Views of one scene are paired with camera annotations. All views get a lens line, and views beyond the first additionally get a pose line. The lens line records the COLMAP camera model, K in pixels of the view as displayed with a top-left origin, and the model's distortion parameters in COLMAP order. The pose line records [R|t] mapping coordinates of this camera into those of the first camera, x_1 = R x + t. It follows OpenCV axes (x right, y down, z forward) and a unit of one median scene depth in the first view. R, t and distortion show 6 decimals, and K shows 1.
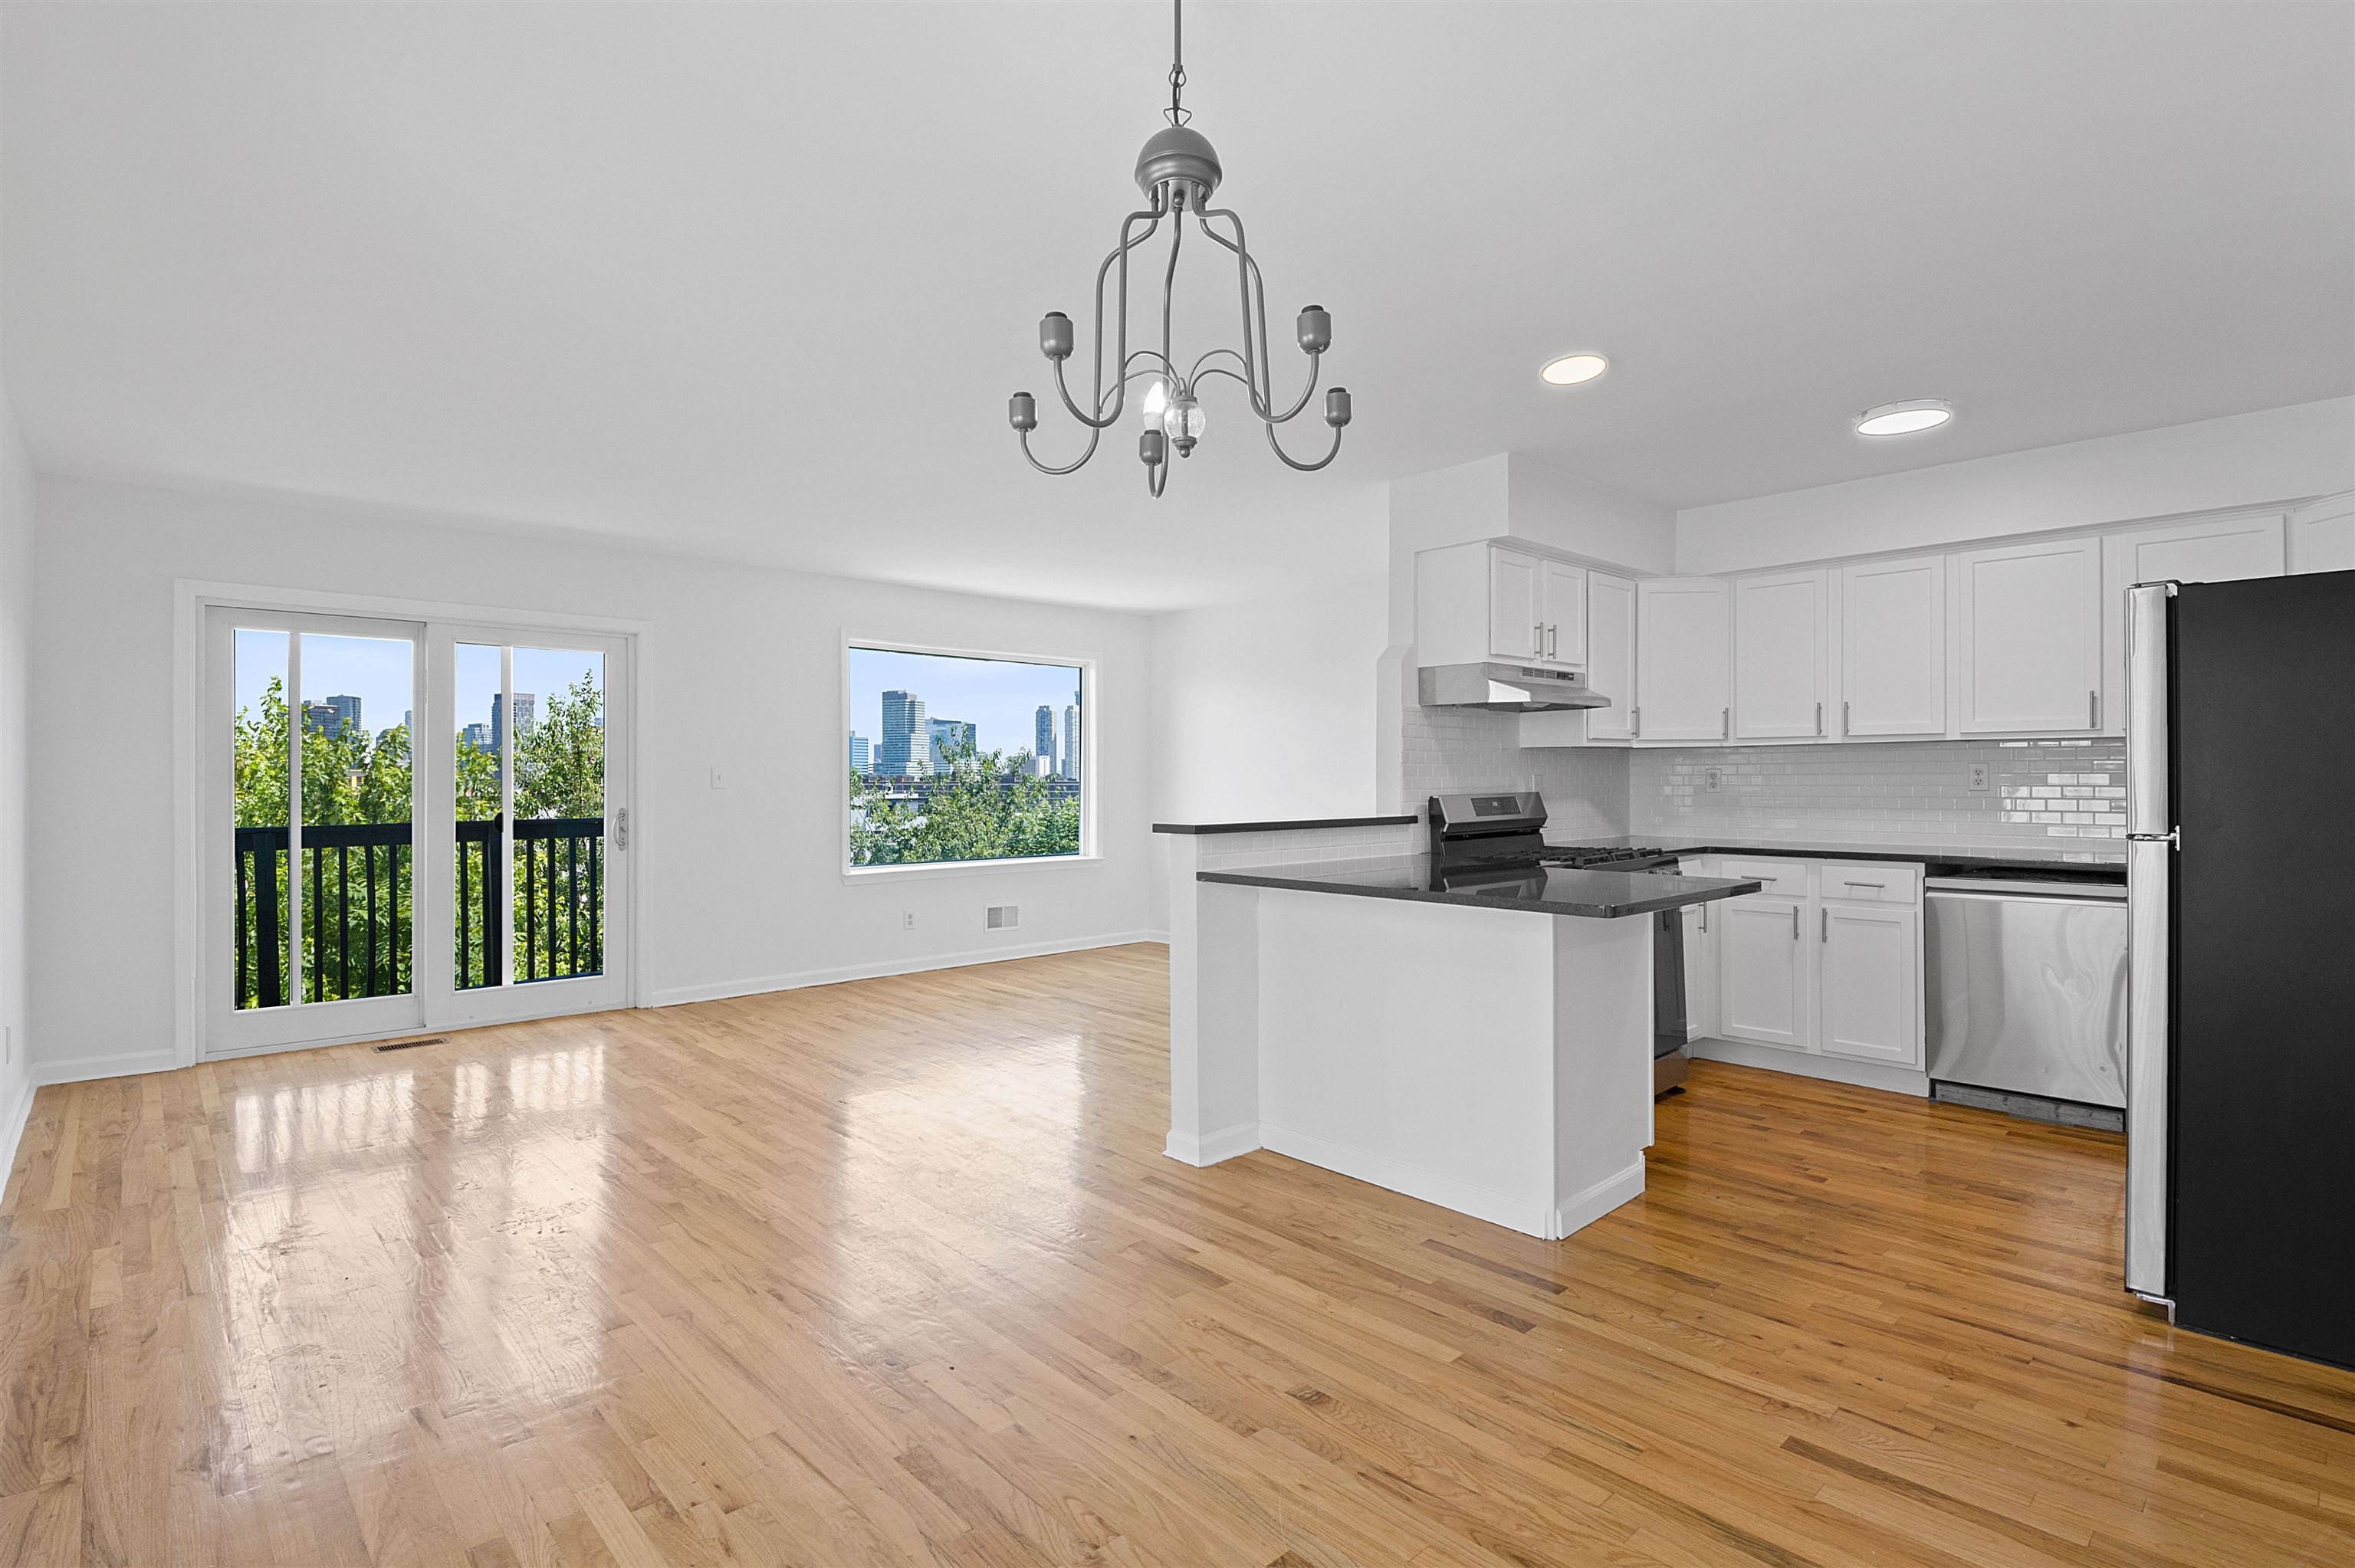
lens RADIAL K [[1131.8, 0, 1173.1], [0, 1131.8, 784.4], [0, 0, 1]] dist [0.003193, -0.009774]
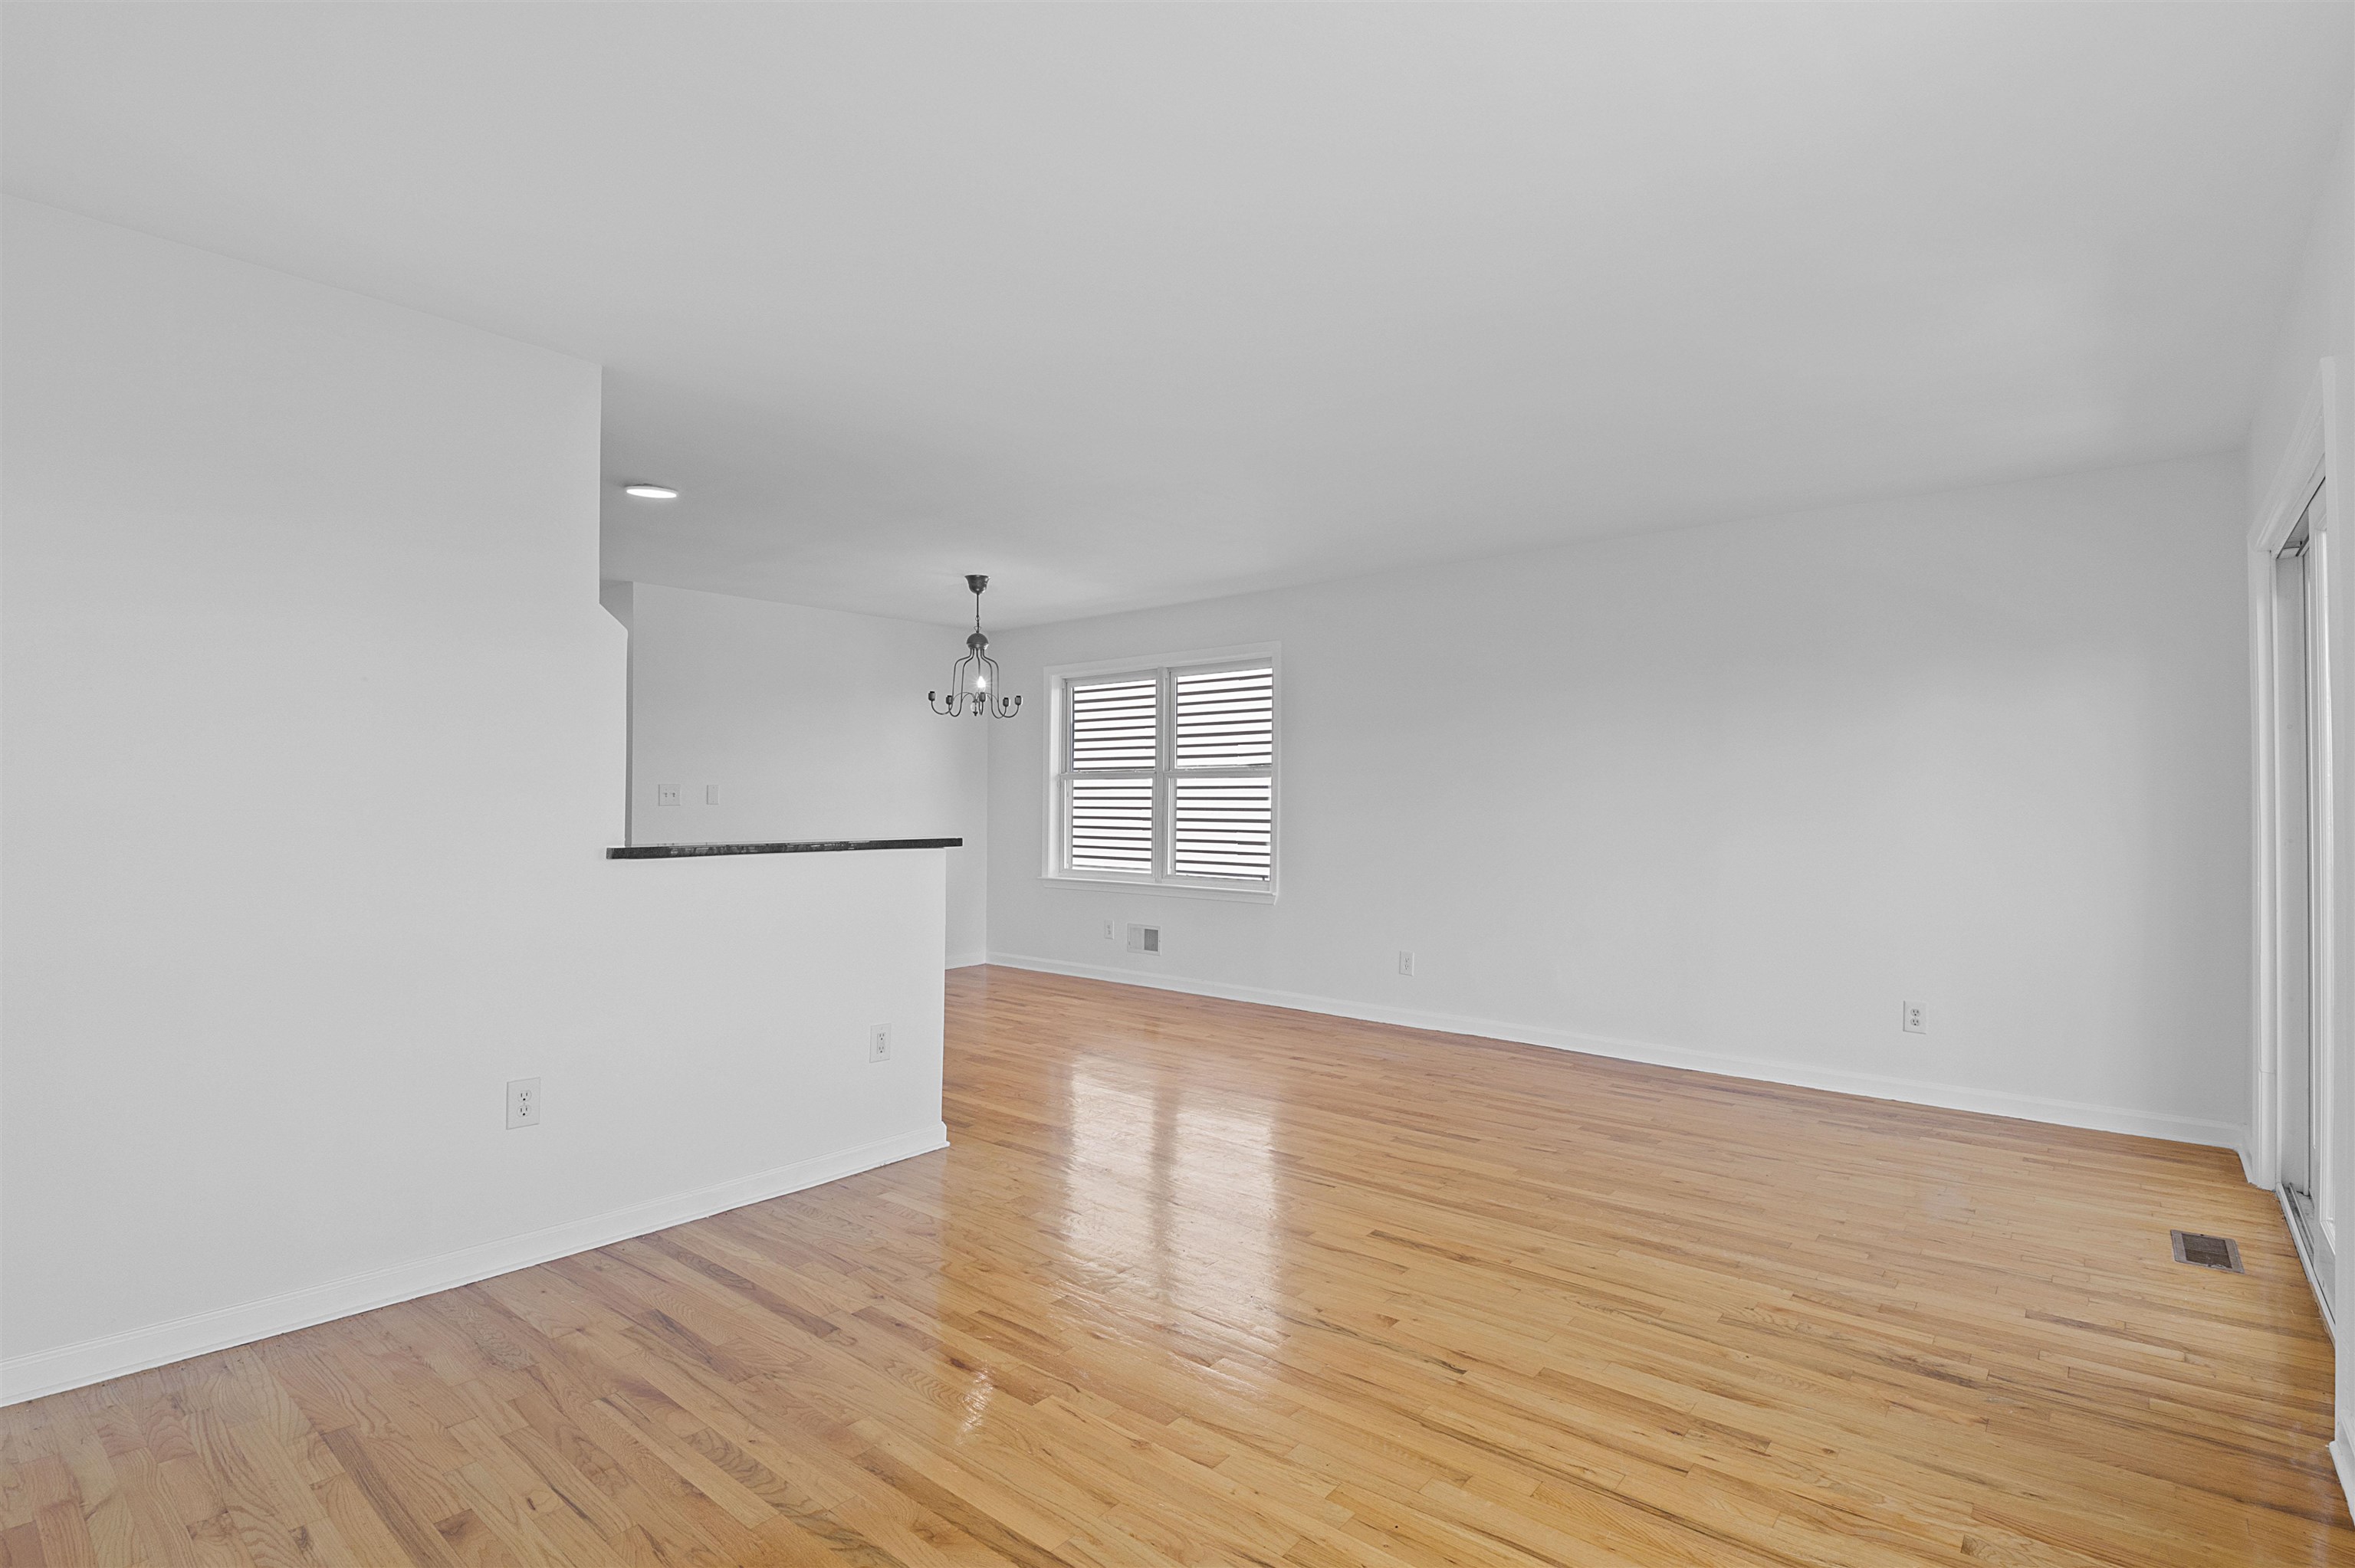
lens RADIAL K [[1122.3, 0, 1174.4], [0, 1122.3, 785.8], [0, 0, 1]] dist [-0.009159, -0.001041]
pose [[-0.993448, 0.005355, -0.114161, -0.089957], [0.006712, 0.999911, -0.011508, -0.002580], [0.114089, -0.012199, -0.993396, 1.775111]]
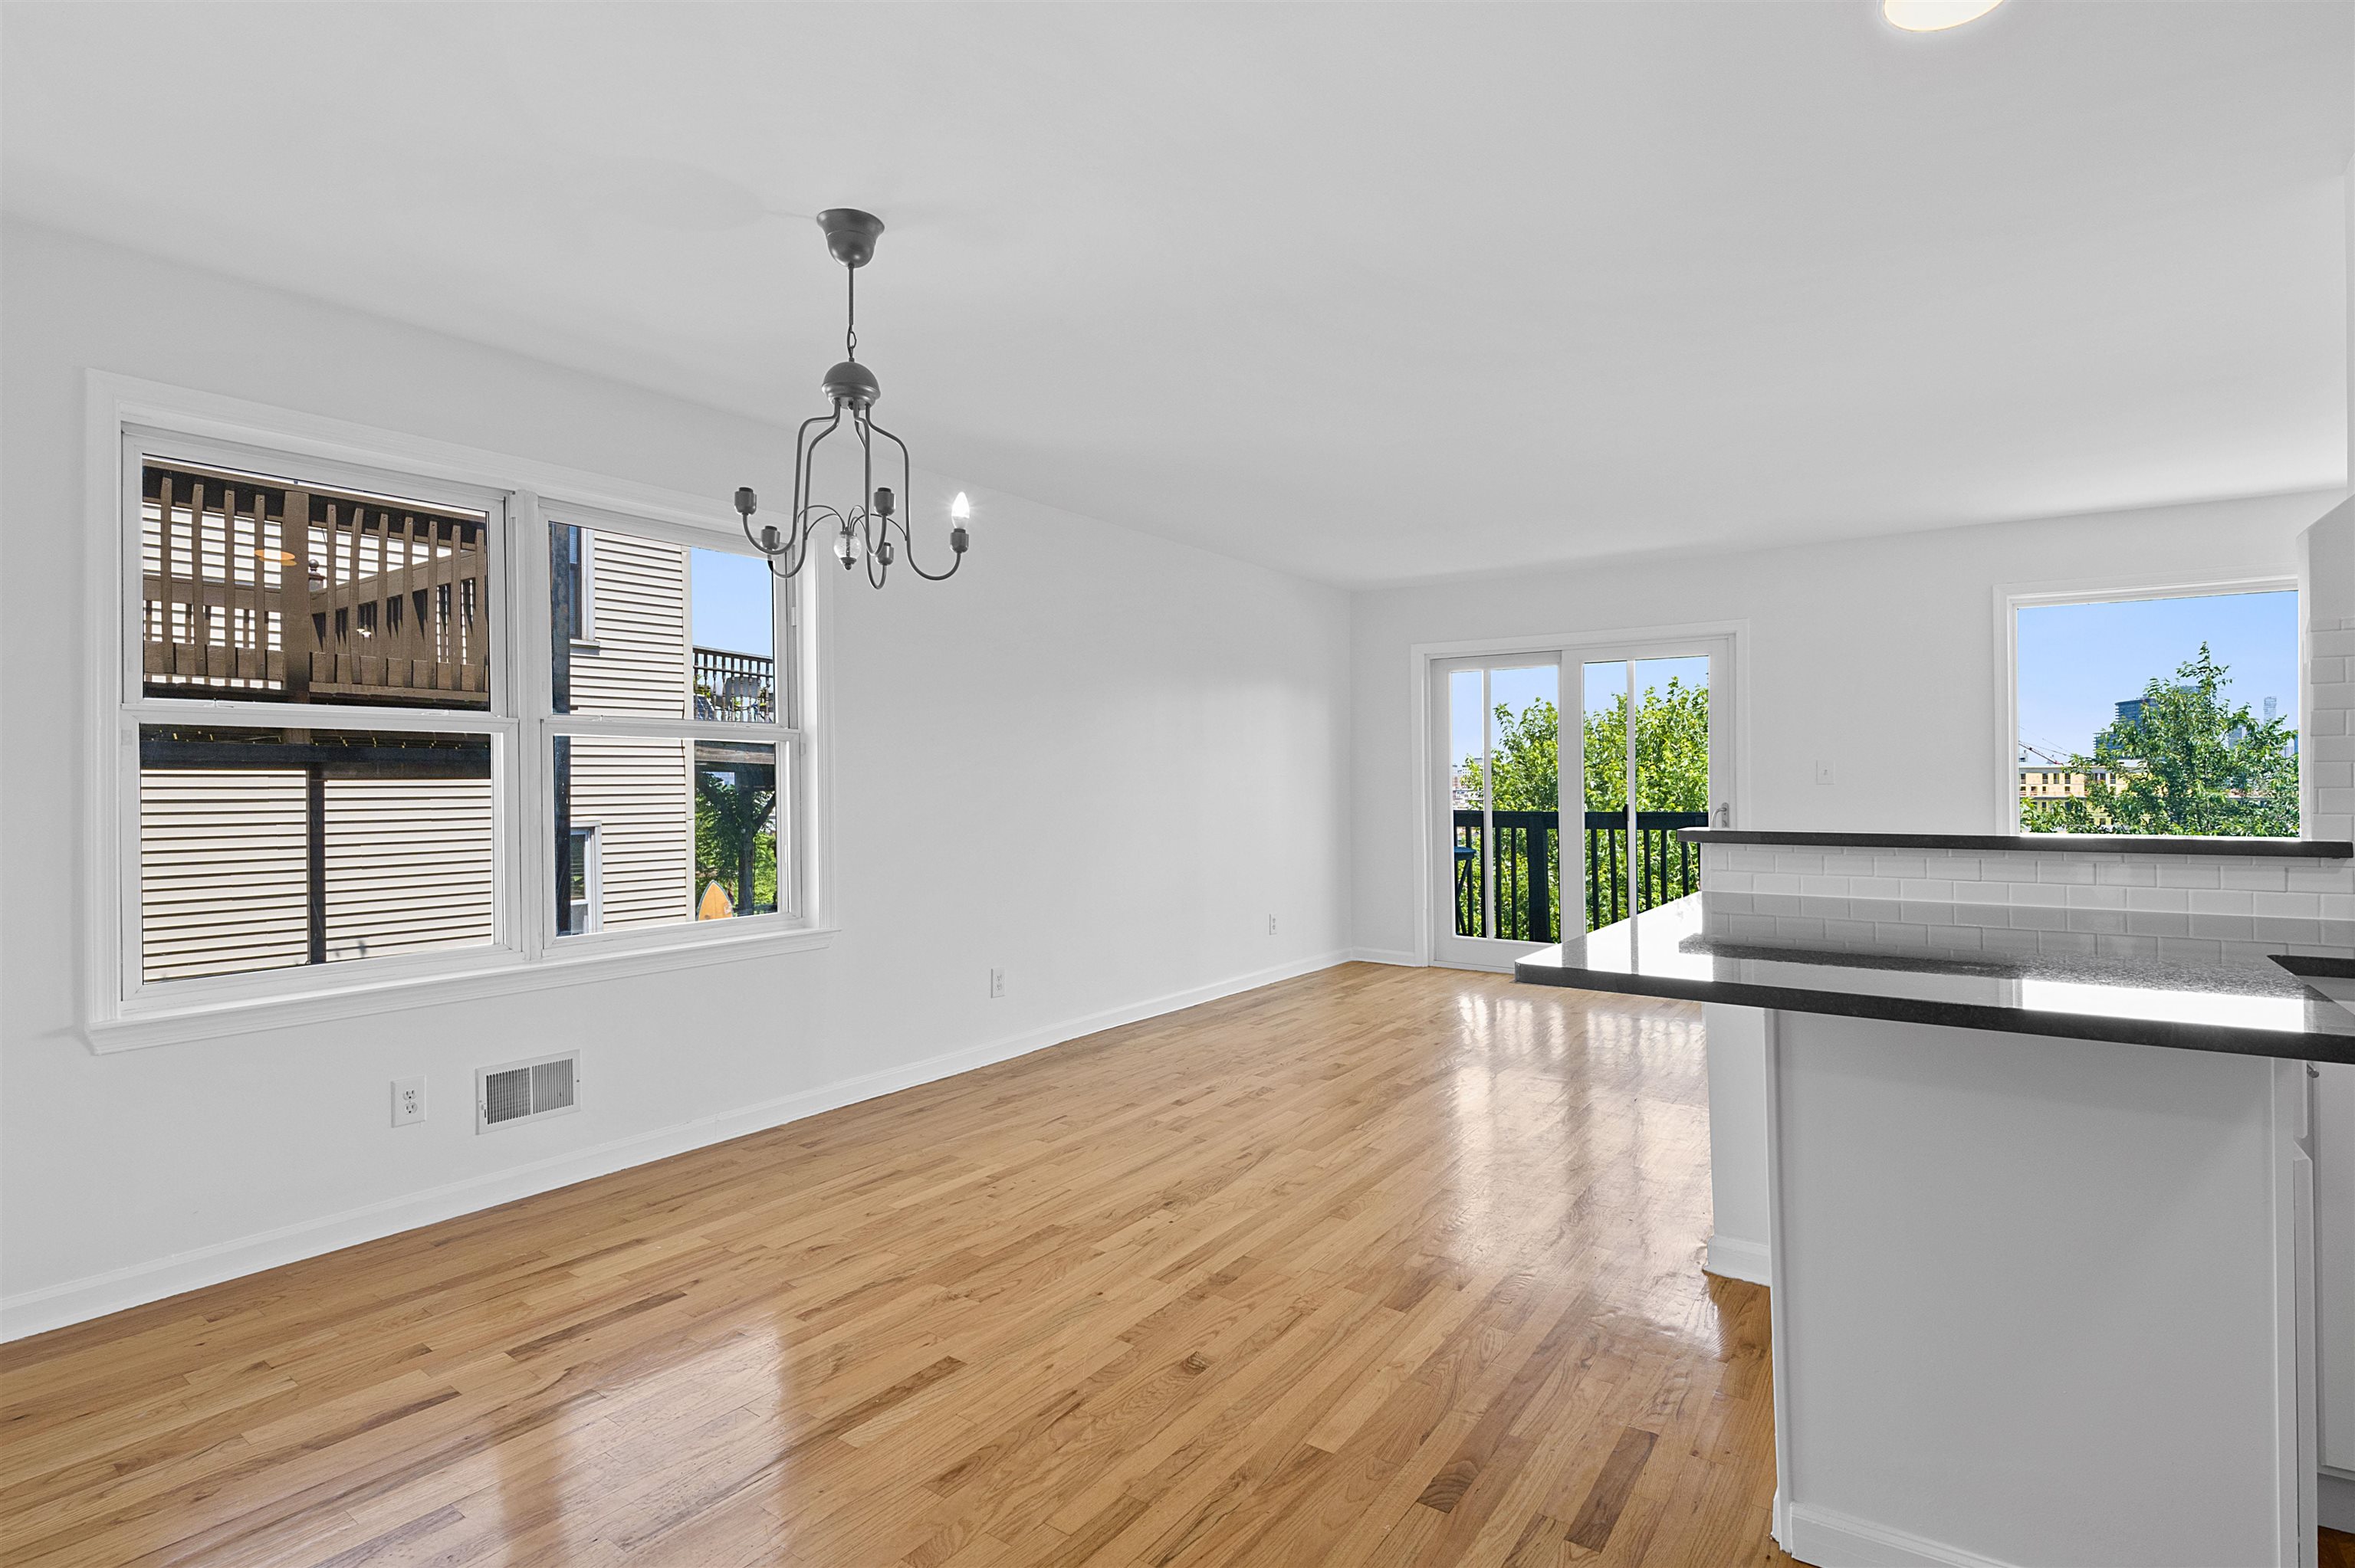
lens RADIAL K [[1122.3, 0, 1174.4], [0, 1122.3, 785.8], [0, 0, 1]] dist [-0.009159, -0.001041]
pose [[0.201125, 0.005113, -0.979552, 0.580472], [-0.002656, 0.999986, 0.004674, 0.002232], [0.979562, 0.001662, 0.201135, 0.400153]]
